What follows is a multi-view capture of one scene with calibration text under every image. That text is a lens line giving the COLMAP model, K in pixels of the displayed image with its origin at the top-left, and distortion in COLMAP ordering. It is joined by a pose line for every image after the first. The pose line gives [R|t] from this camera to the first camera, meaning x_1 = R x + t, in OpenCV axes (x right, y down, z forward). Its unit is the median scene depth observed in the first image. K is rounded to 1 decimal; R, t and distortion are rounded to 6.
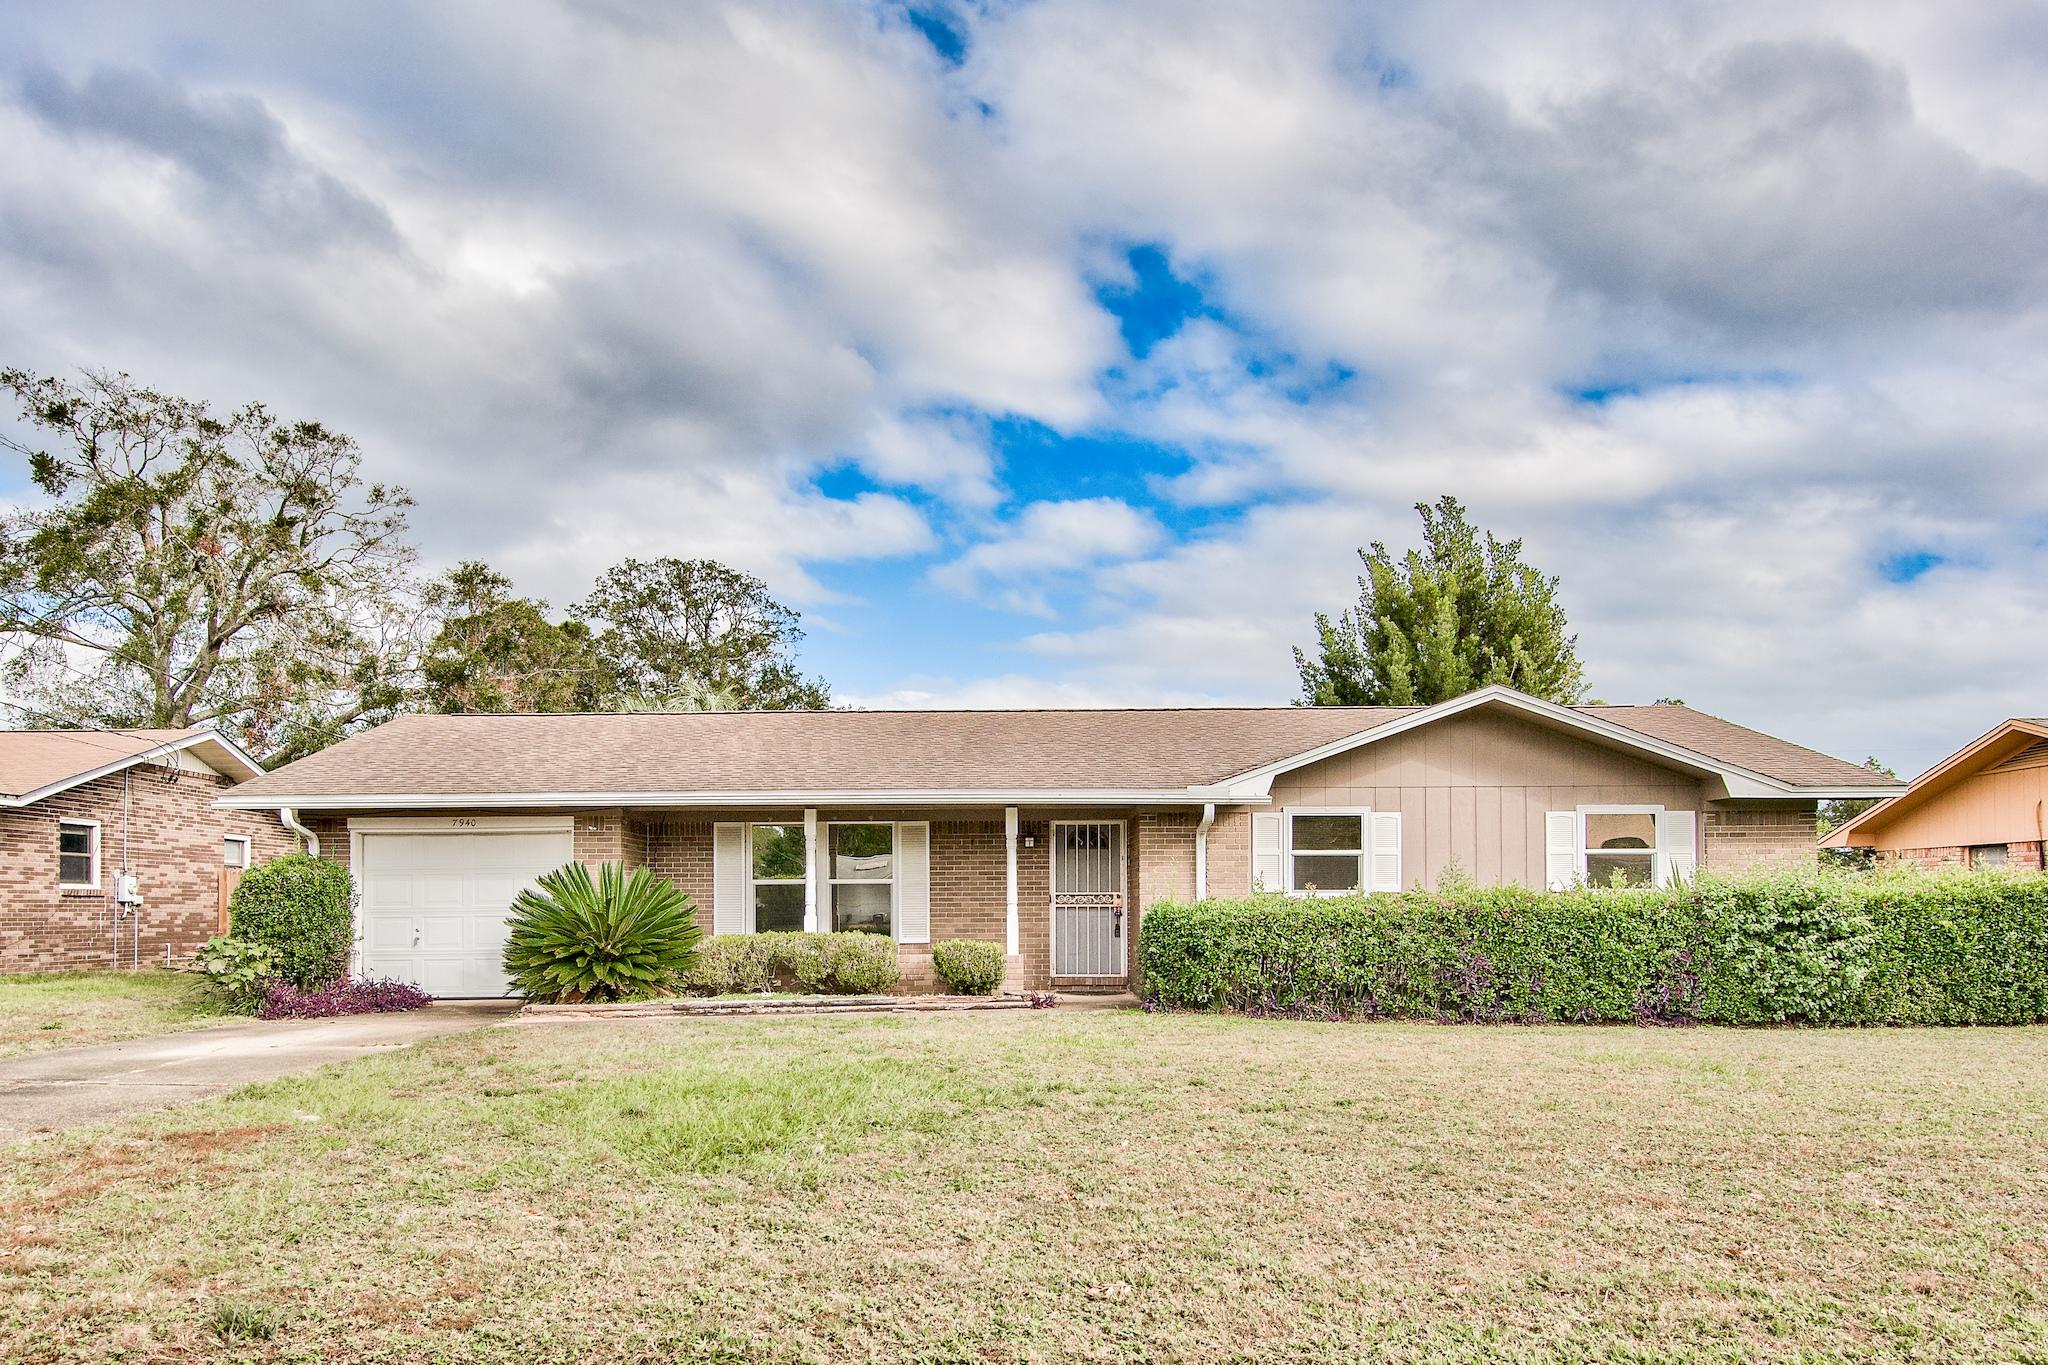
lens RADIAL K [[1066.4, 0, 1025.7], [0, 1066.4, 820.4], [0, 0, 1]] dist [-0.000527, 0.000655]
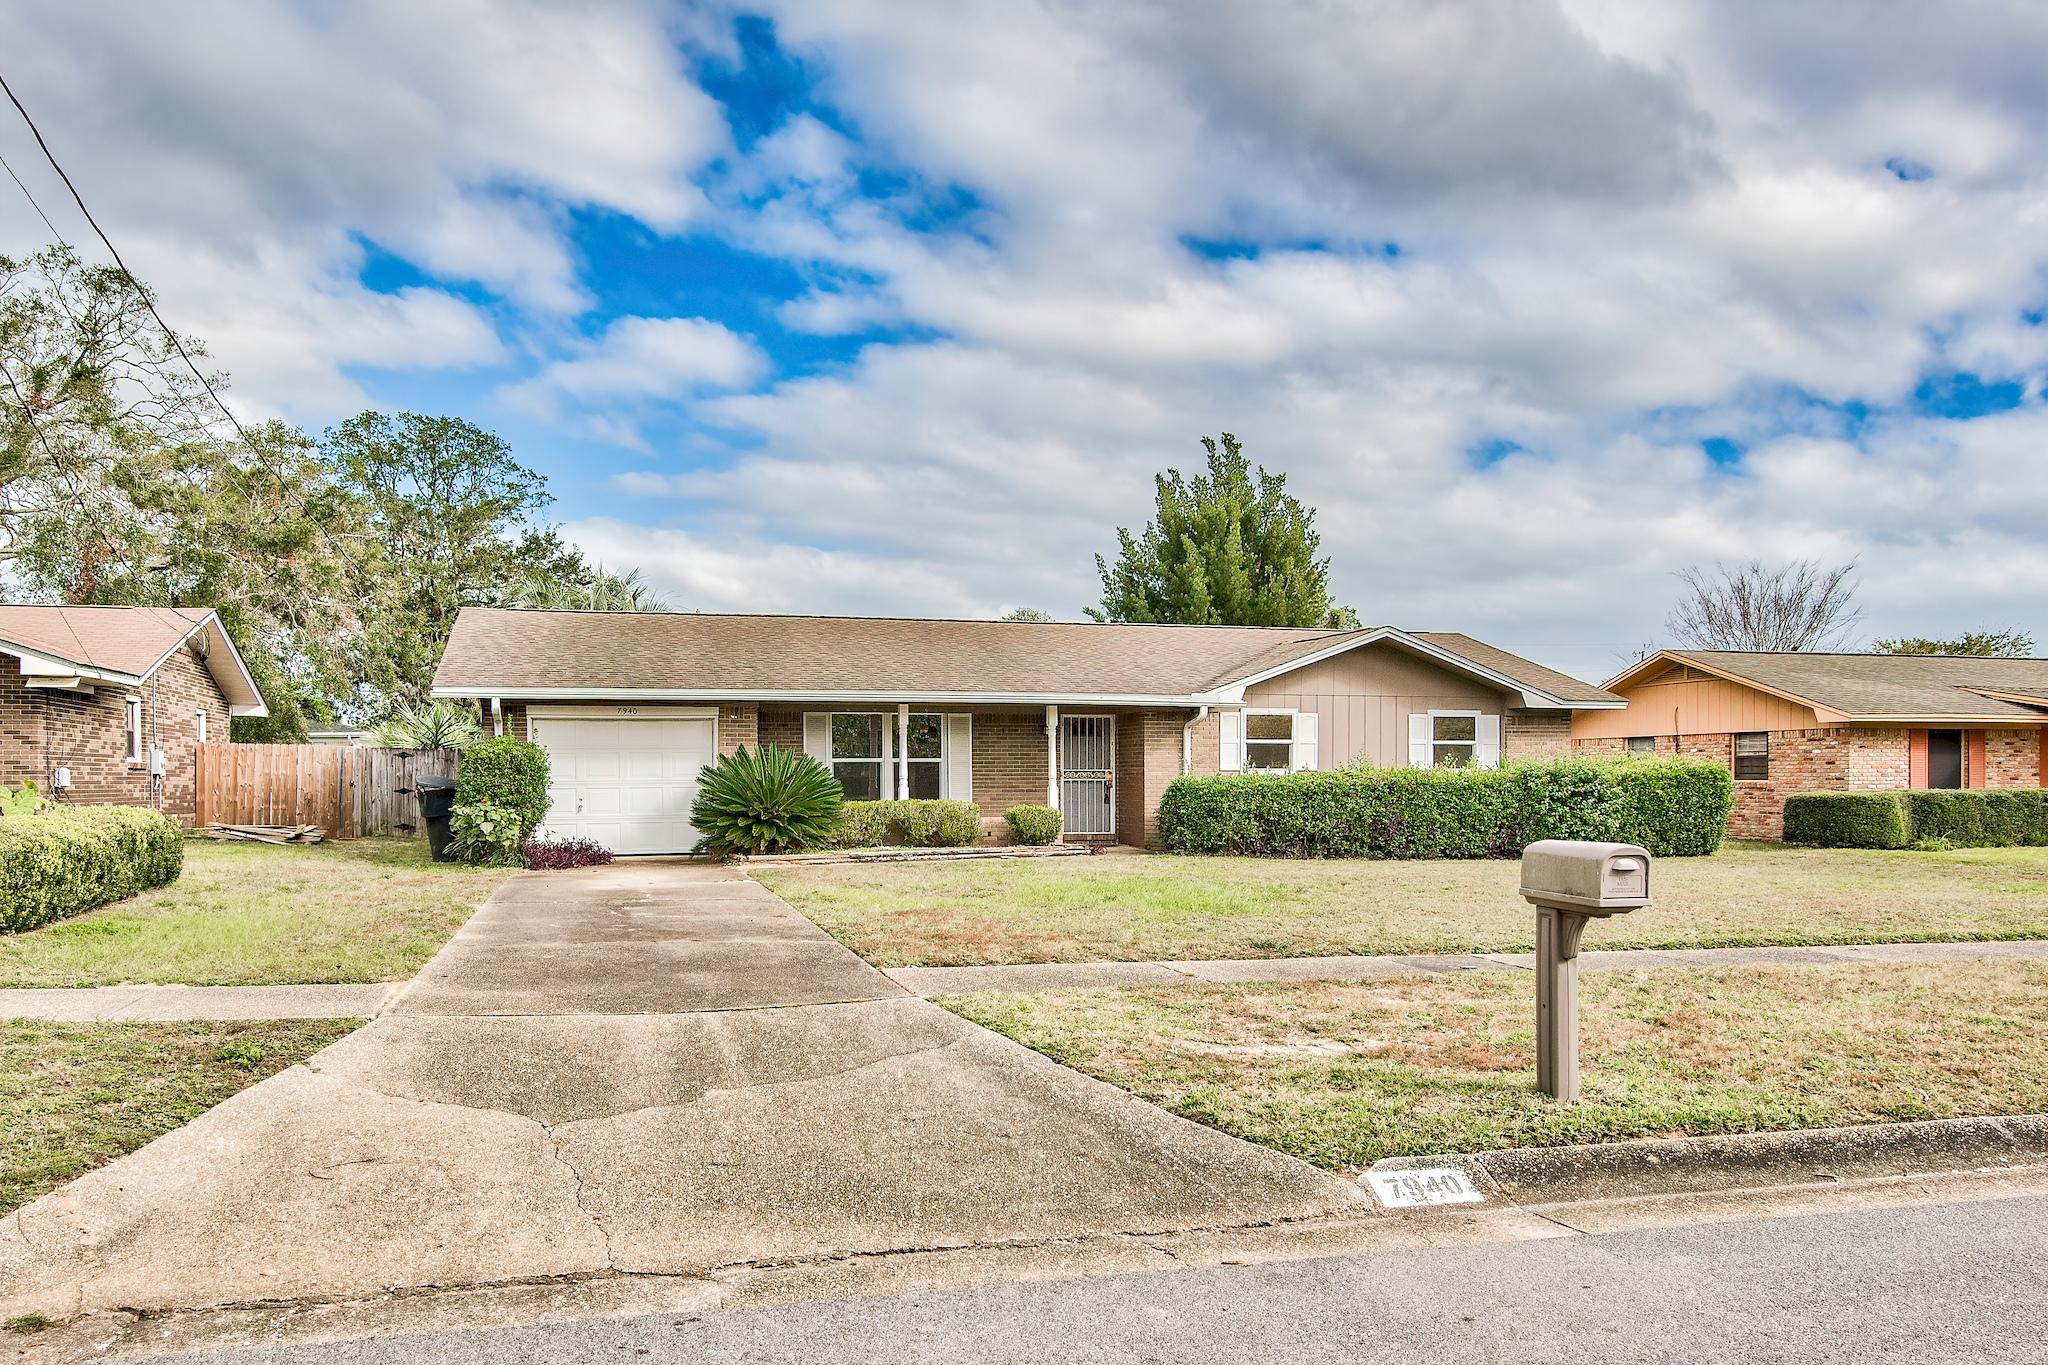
lens RADIAL K [[1000.9, 0, 1025.5], [0, 1000.9, 702.4], [0, 0, 1]] dist [-0.003140, -0.000522]
pose [[0.977110, 0.018085, 0.211966, -0.313209], [-0.018607, 0.999827, 0.000468, -0.016102], [-0.211921, -0.004401, 0.977277, -0.208990]]
